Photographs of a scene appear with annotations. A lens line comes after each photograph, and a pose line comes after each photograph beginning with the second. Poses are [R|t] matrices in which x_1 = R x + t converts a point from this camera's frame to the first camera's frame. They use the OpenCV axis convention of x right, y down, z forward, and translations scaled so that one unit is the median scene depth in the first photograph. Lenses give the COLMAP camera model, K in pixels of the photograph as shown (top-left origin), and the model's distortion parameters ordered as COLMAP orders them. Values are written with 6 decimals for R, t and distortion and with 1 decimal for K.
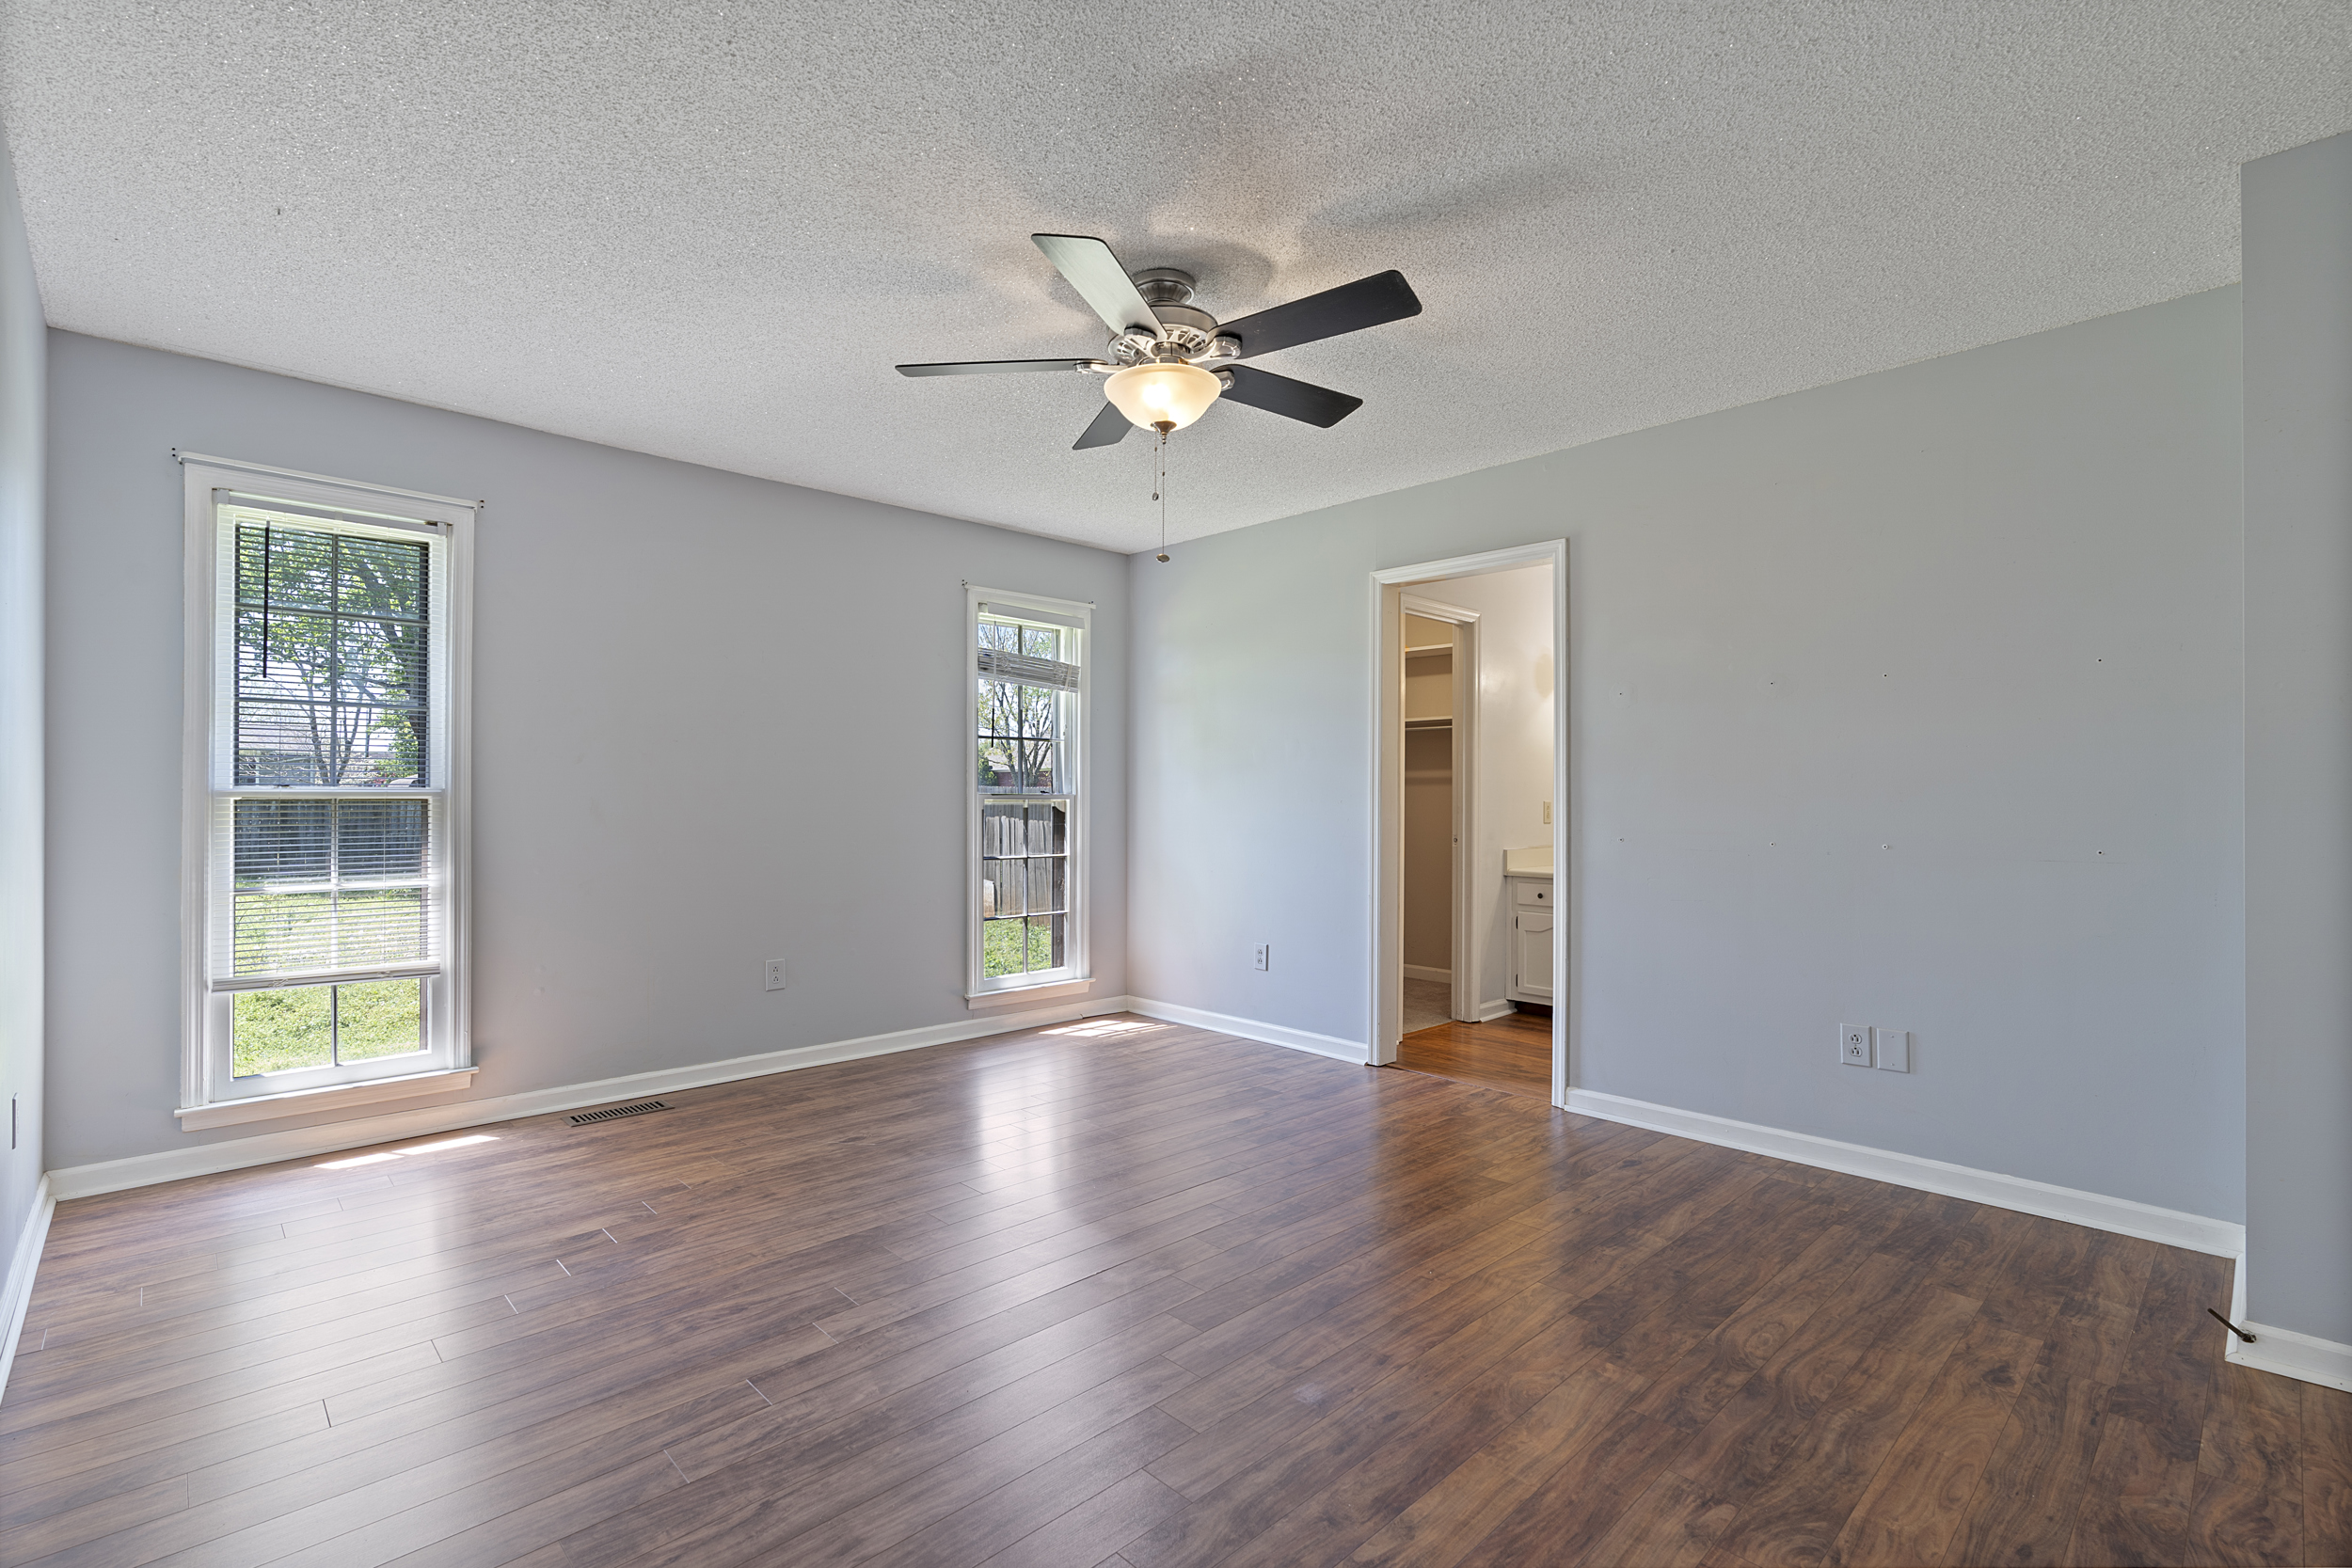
lens RADIAL K [[1069.2, 0, 1175.9], [0, 1069.2, 789.4], [0, 0, 1]] dist [-0.004379, 0.001412]
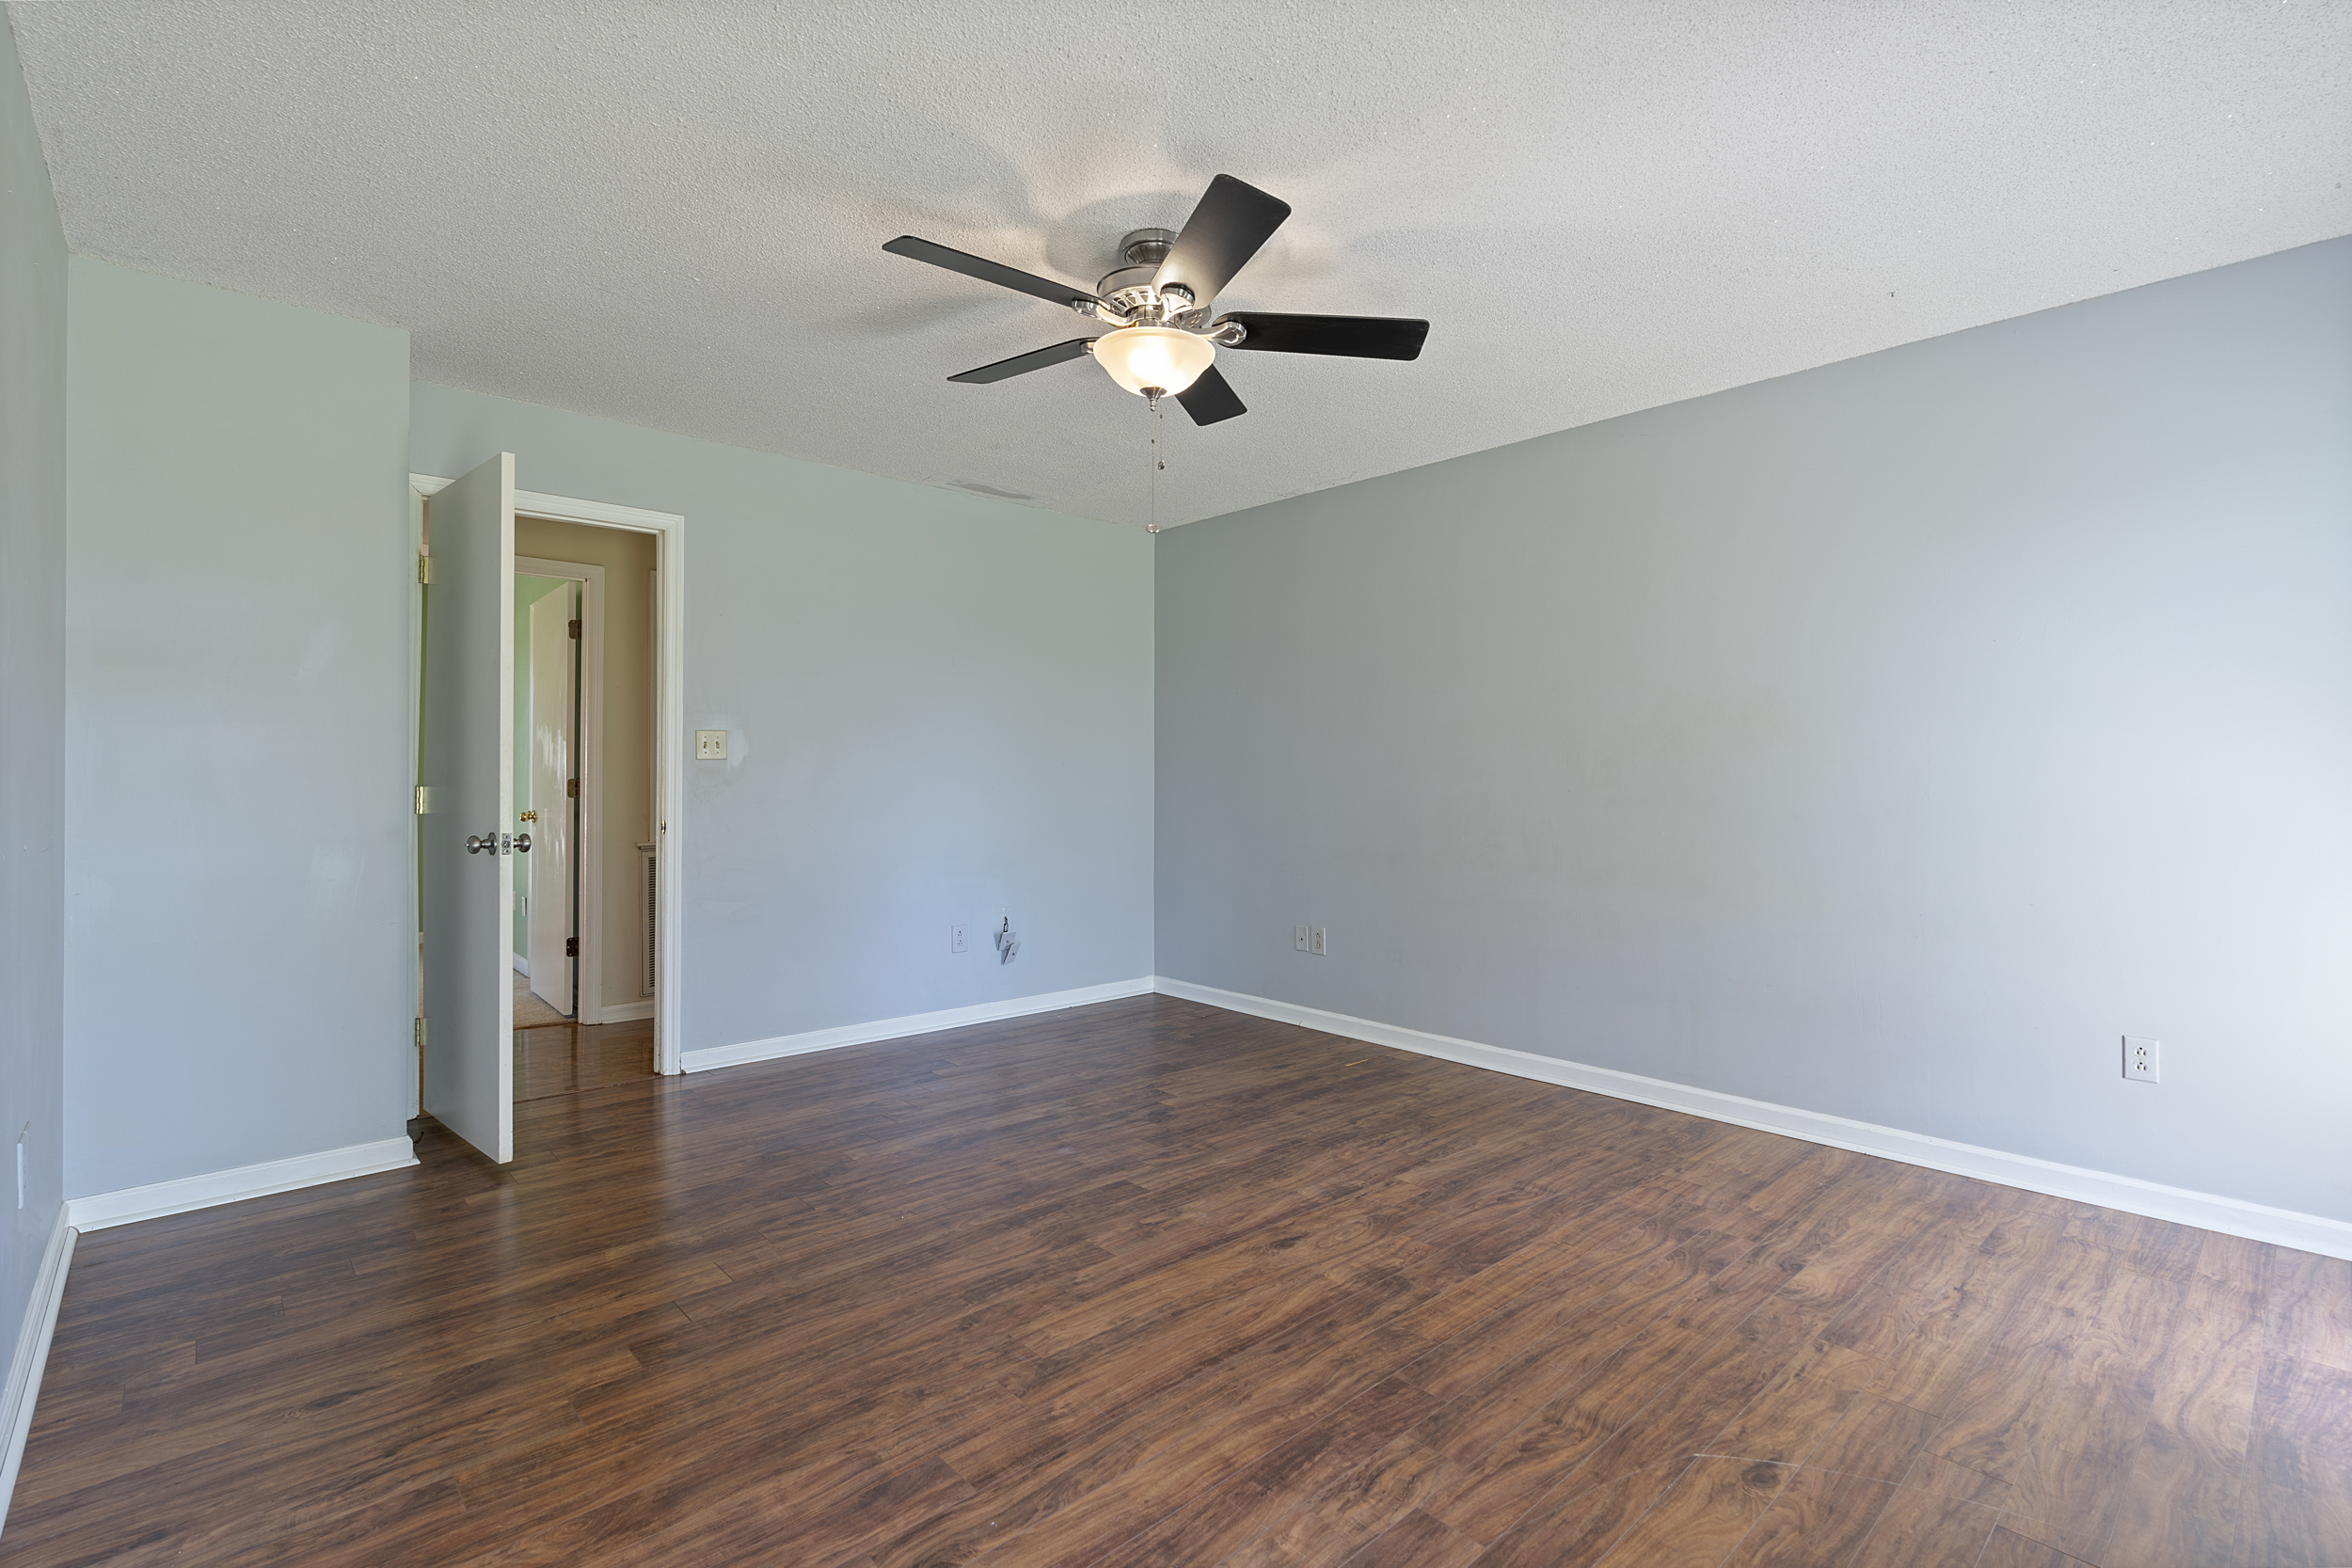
lens RADIAL K [[1069.2, 0, 1176.7], [0, 1069.2, 779.8], [0, 0, 1]] dist [-0.004379, 0.001412]
pose [[-0.999738, -0.004841, 0.022358, -0.056038], [-0.004937, 0.999979, -0.004223, 0.014549], [-0.022337, -0.004332, -0.999741, 1.966217]]
